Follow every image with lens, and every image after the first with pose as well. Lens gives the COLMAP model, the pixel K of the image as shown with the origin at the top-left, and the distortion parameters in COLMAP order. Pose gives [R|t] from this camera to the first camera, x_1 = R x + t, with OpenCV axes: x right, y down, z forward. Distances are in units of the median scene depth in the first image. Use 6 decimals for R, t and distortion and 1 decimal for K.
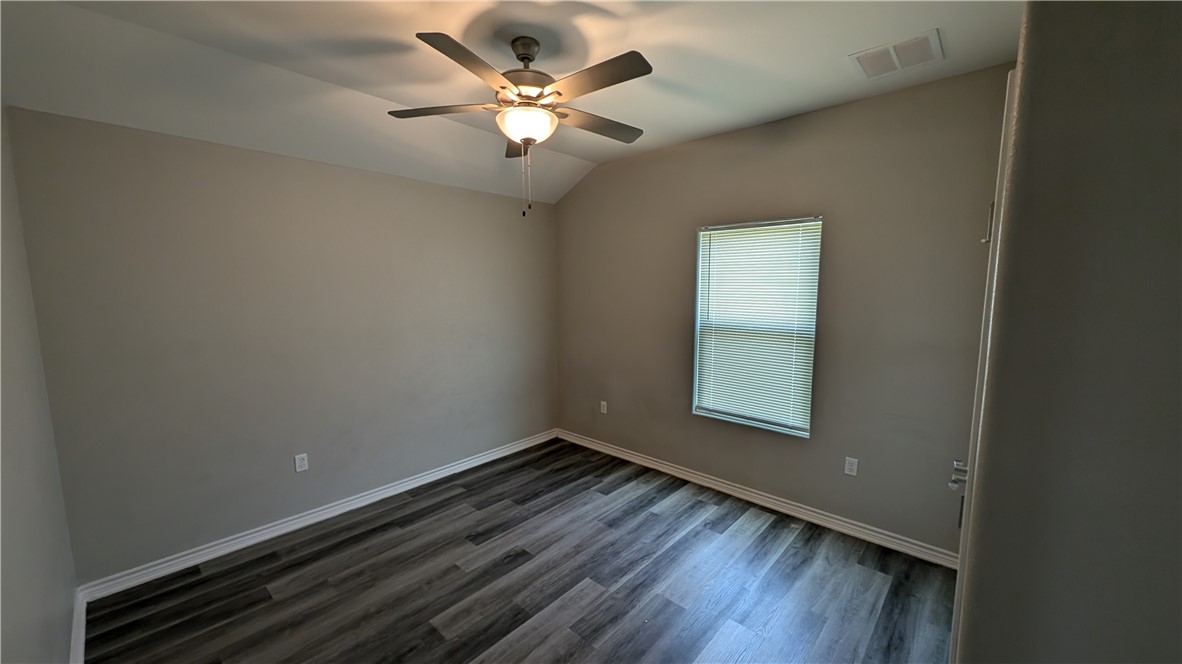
lens RADIAL K [[450.6, 0, 589.6], [0, 450.6, 335.2], [0, 0, 1]] dist [0.023346, -0.014274]
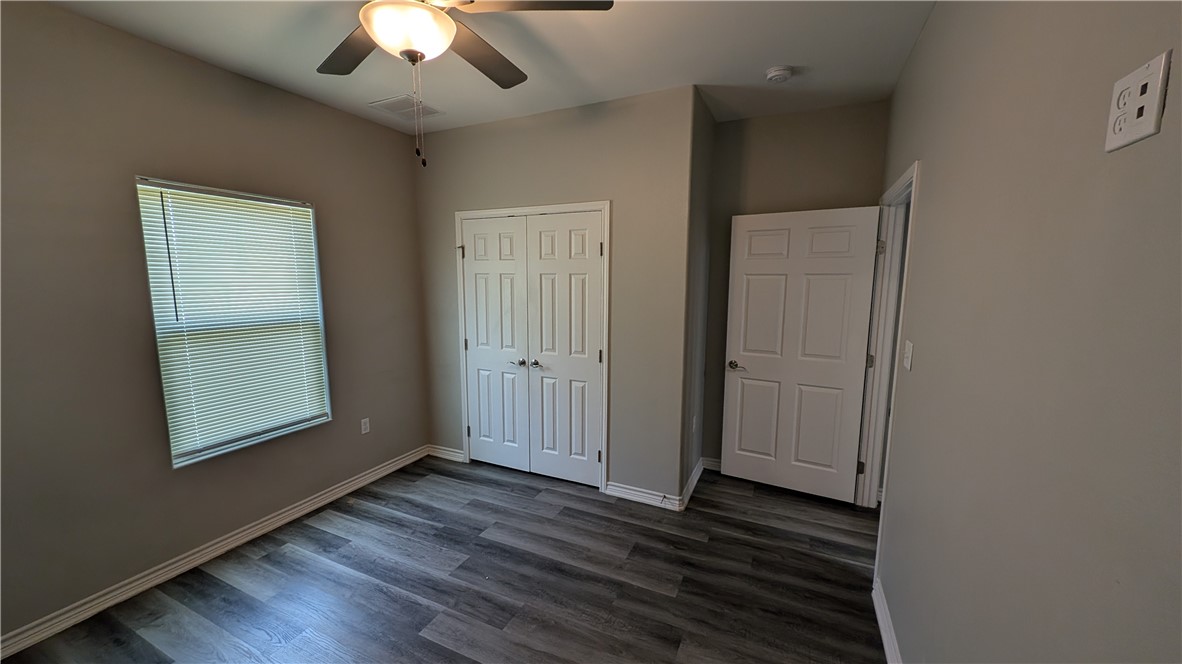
lens RADIAL K [[378.9, 0, 639.7], [0, 378.9, 325.1], [0, 0, 1]] dist [-0.000064, -0.000030]
pose [[-0.355024, -0.115003, 0.927757, -0.539589], [0.095440, 0.982761, 0.158343, -0.054958], [-0.929973, 0.144760, -0.337928, 0.601368]]
